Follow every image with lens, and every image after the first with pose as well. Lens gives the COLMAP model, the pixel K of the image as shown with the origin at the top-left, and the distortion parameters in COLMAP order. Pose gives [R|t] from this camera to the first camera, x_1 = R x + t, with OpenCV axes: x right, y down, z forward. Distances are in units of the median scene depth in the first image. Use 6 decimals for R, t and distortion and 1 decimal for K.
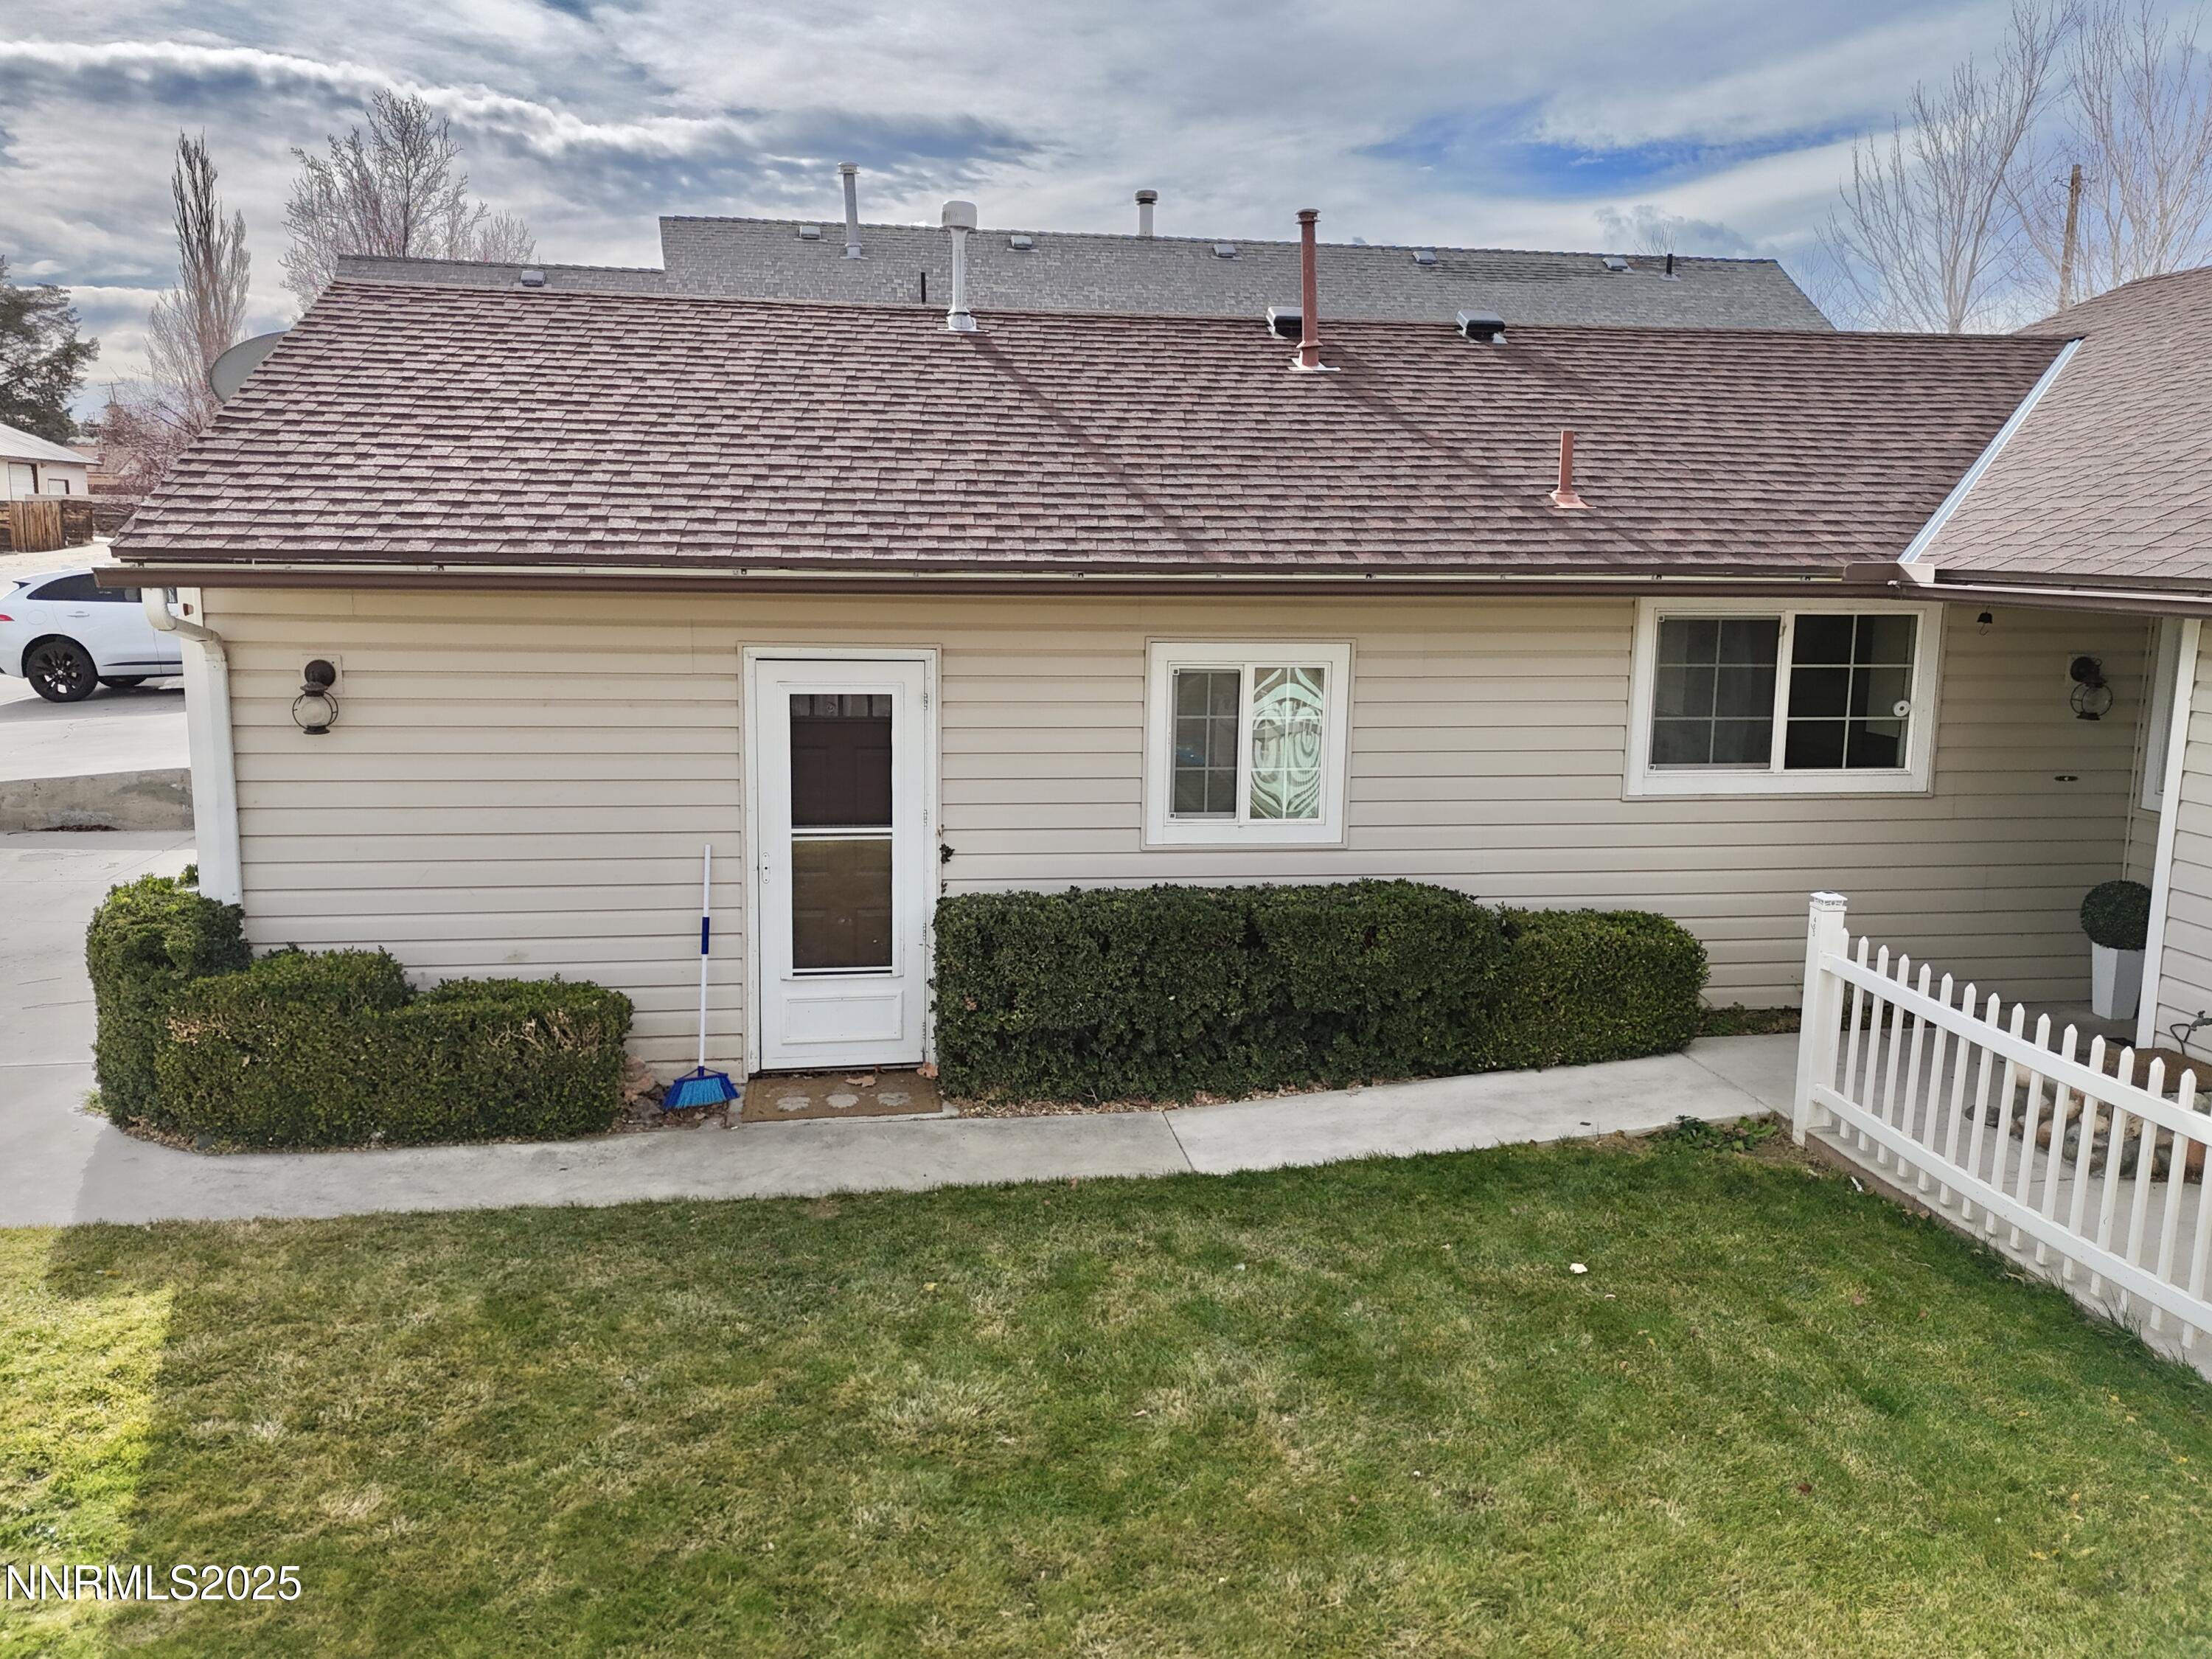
lens RADIAL K [[1774.6, 0, 1107.7], [0, 1774.6, 810.6], [0, 0, 1]] dist [0.089910, -0.095496]
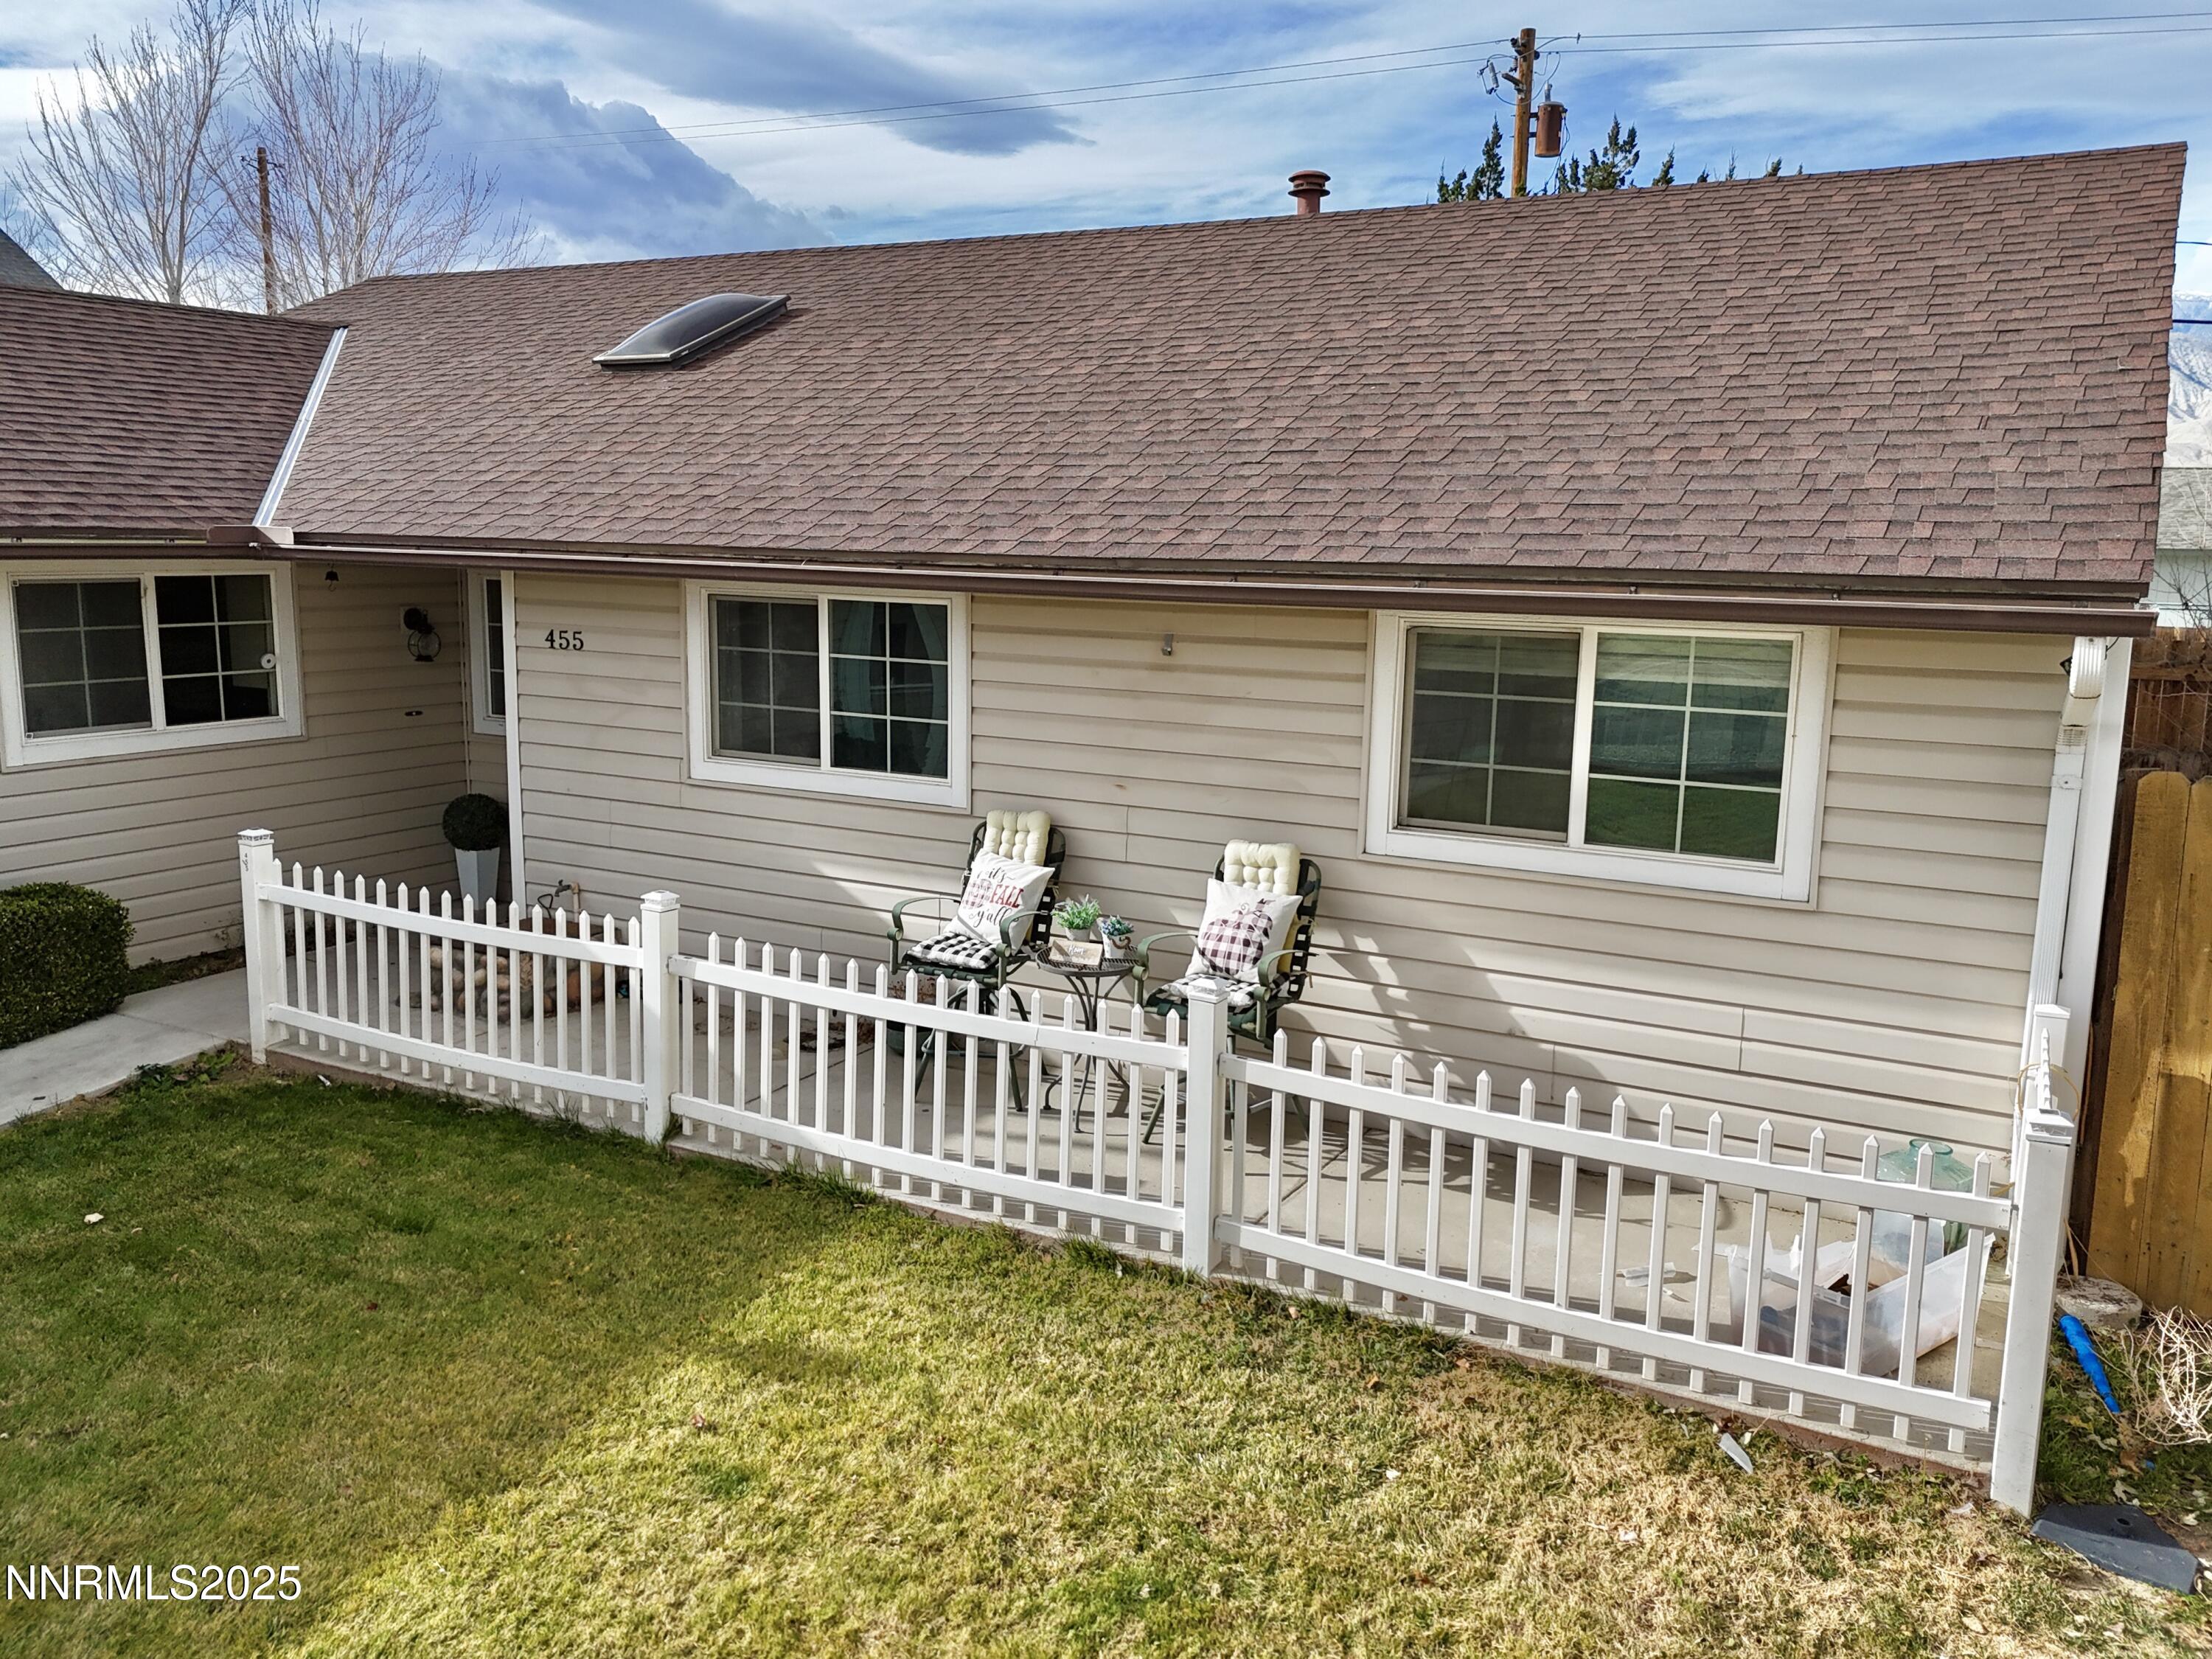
lens RADIAL K [[1774.6, 0, 1107.7], [0, 1774.6, 810.6], [0, 0, 1]] dist [0.089910, -0.095496]
pose [[0.615130, -0.128600, 0.777867, -0.113923], [0.114487, 0.990720, 0.073254, 0.011865], [-0.780069, 0.043995, 0.624145, -0.076009]]
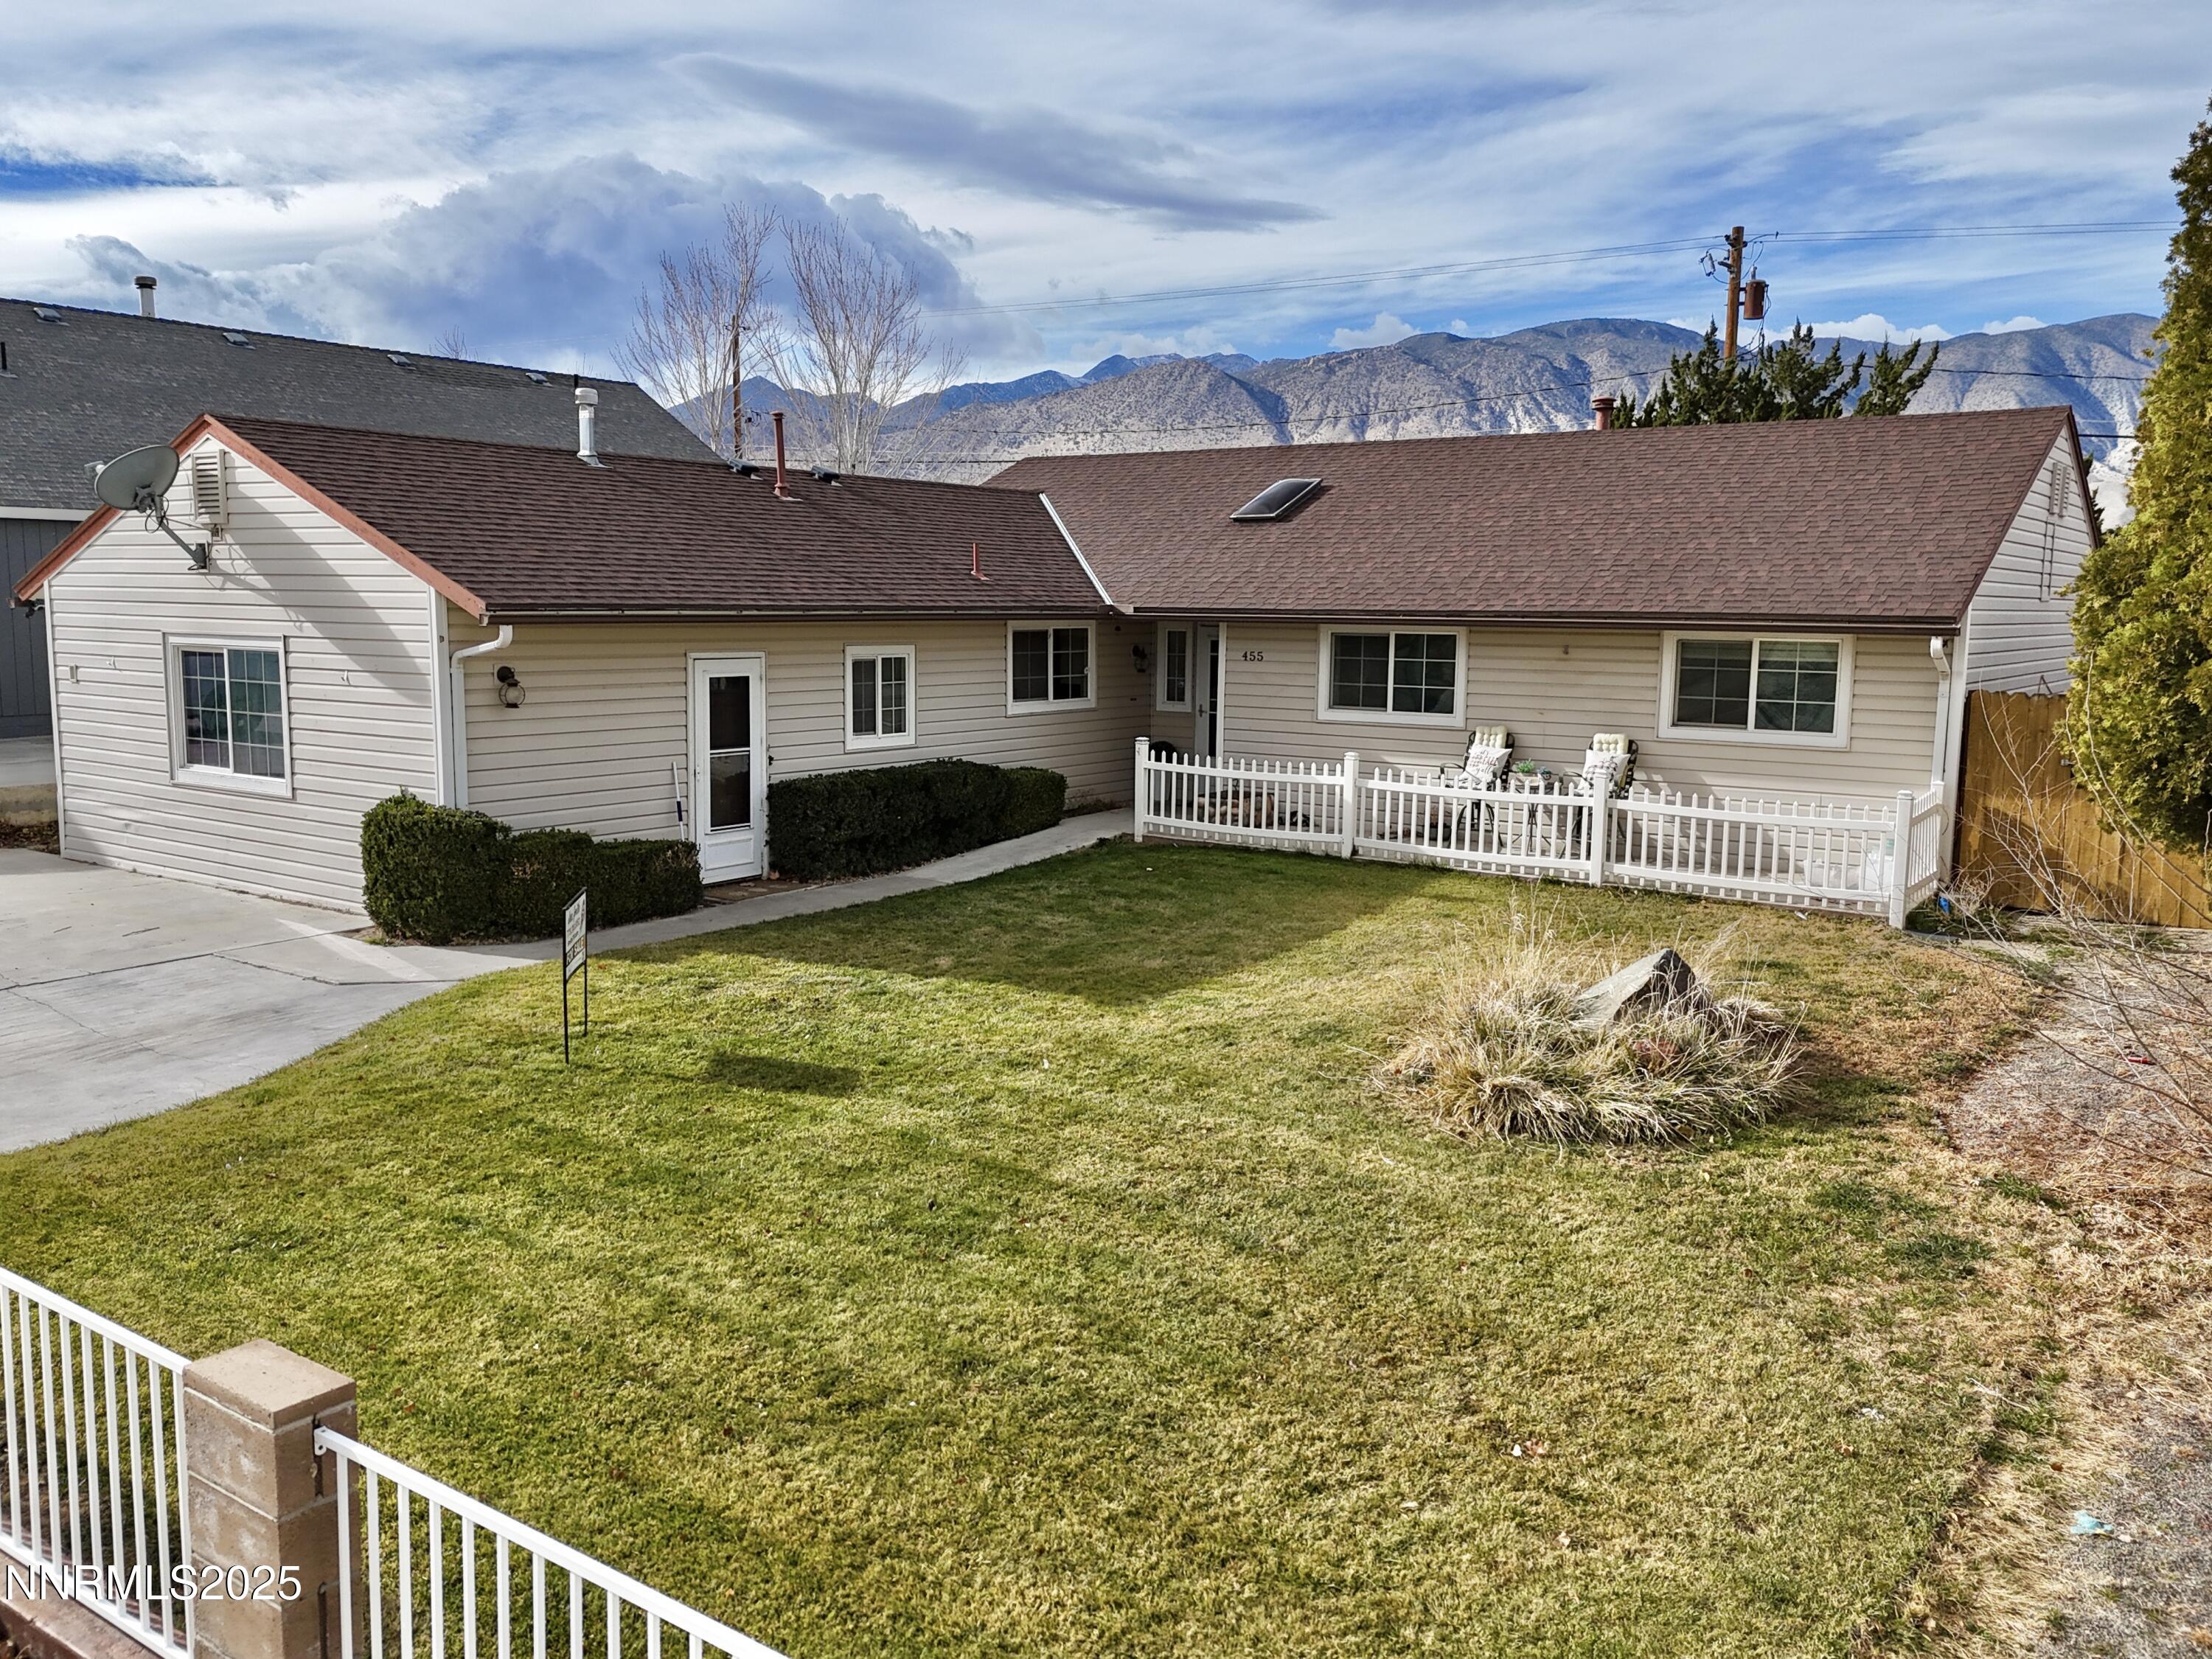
lens RADIAL K [[1725.0, 0, 1106.9], [0, 1725.0, 815.1], [0, 0, 1]] dist [0.125399, -0.179445]
pose [[0.703450, -0.095820, 0.704256, -1.161743], [0.110280, 0.993585, 0.025032, 0.077081], [-0.702137, 0.060057, 0.709505, -0.570317]]
